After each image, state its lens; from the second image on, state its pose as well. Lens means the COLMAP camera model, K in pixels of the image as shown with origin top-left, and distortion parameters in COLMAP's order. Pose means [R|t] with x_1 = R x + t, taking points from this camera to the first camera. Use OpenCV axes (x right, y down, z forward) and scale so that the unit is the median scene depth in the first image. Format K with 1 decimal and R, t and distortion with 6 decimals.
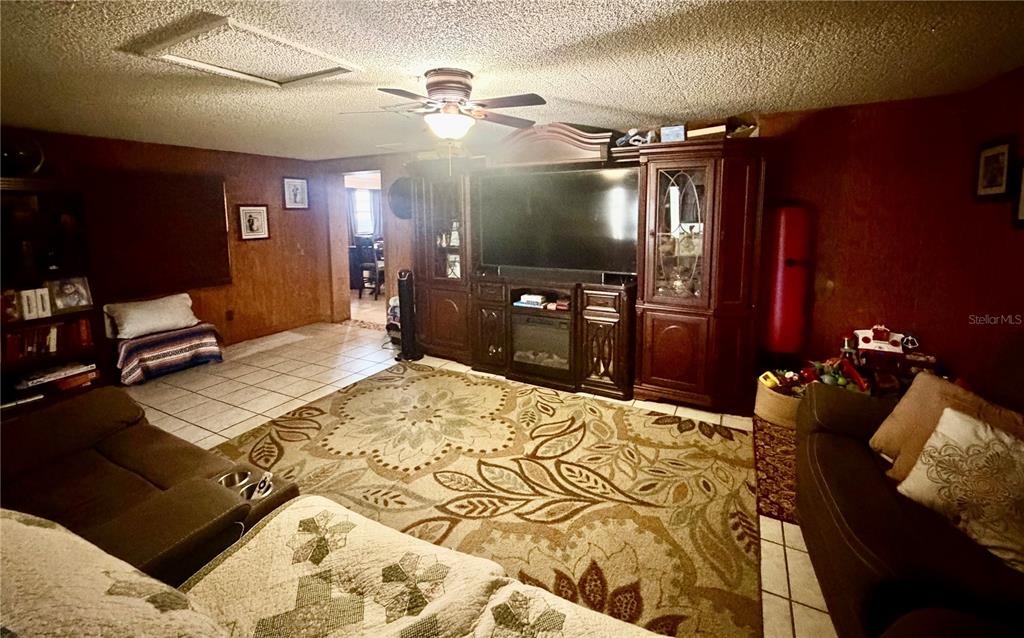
lens RADIAL K [[426.8, 0, 513.6], [0, 426.8, 256.3], [0, 0, 1]] dist [-0.001629, 0.000001]
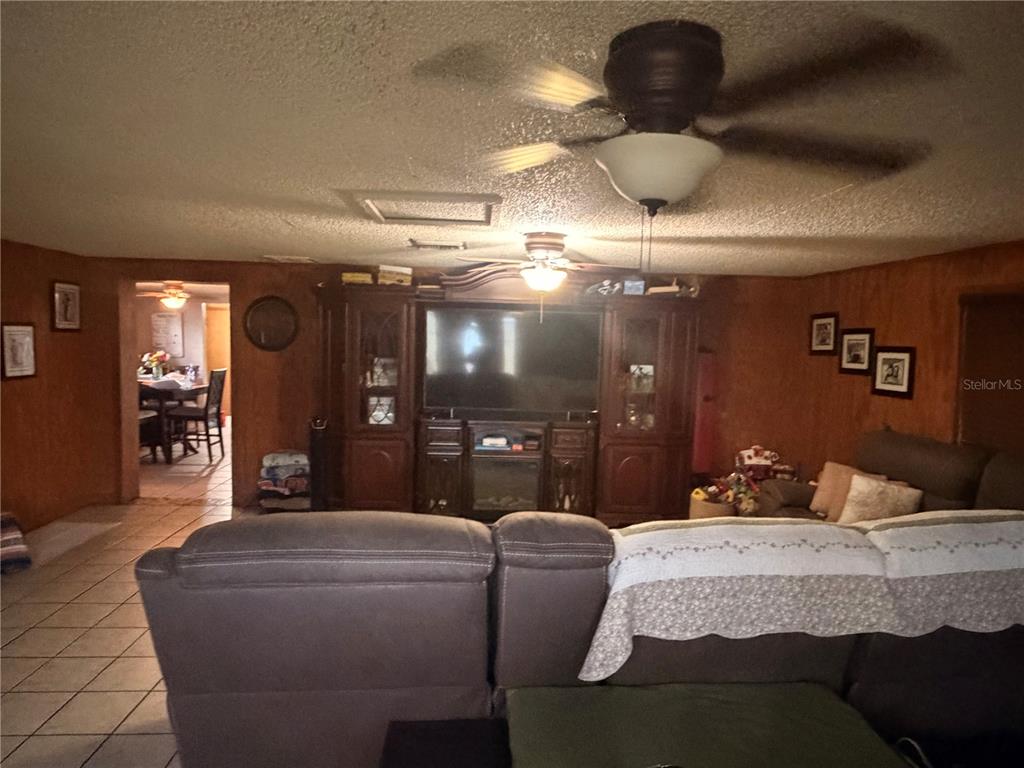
lens RADIAL K [[624.2, 0, 505.6], [0, 624.2, 387.1], [0, 0, 1]] dist [-0.014453, 0.006247]
pose [[0.864324, -0.007771, 0.502876, -0.770459], [0.016221, 0.999791, -0.012429, -0.005211], [-0.502674, 0.018900, 0.864269, -0.265931]]
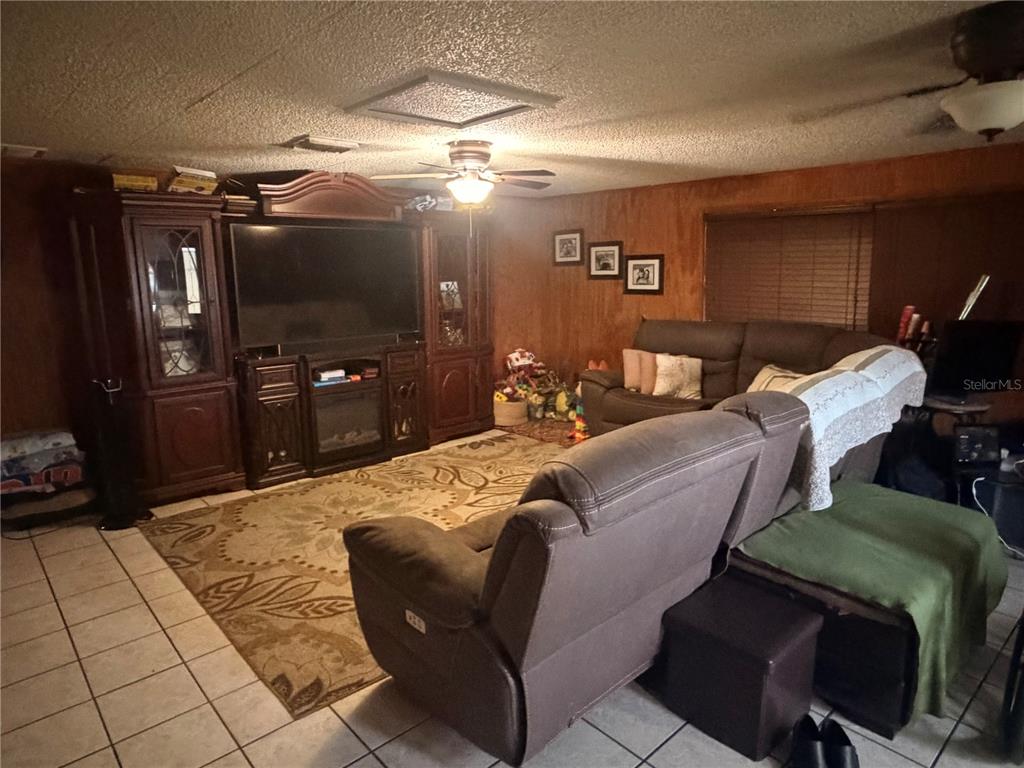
lens RADIAL K [[624.2, 0, 499.5], [0, 624.2, 385.4], [0, 0, 1]] dist [-0.014453, 0.006247]
pose [[0.361153, -0.171253, 0.916647, -1.204271], [0.102965, 0.984305, 0.143326, -0.030798], [-0.926805, 0.042620, 0.373117, 0.262289]]
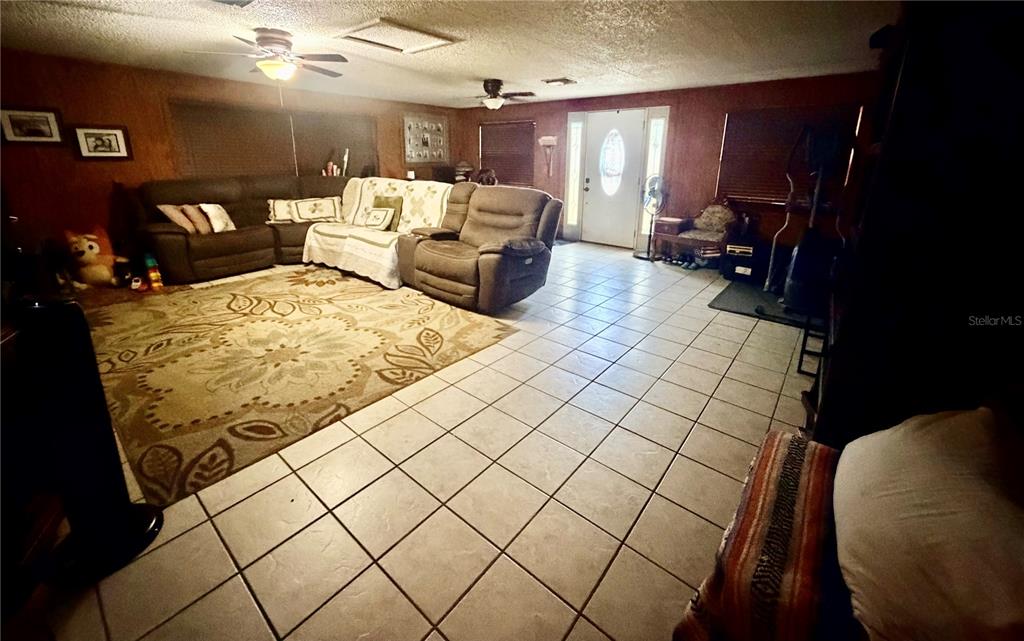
lens RADIAL K [[426.8, 0, 510.2], [0, 426.8, 247.4], [0, 0, 1]] dist [-0.001629, 0.000001]
pose [[-0.977119, -0.044591, 0.207969, -0.897211], [0.020574, 0.953377, 0.301080, -0.114914], [-0.211698, 0.298470, -0.930645, 1.720491]]
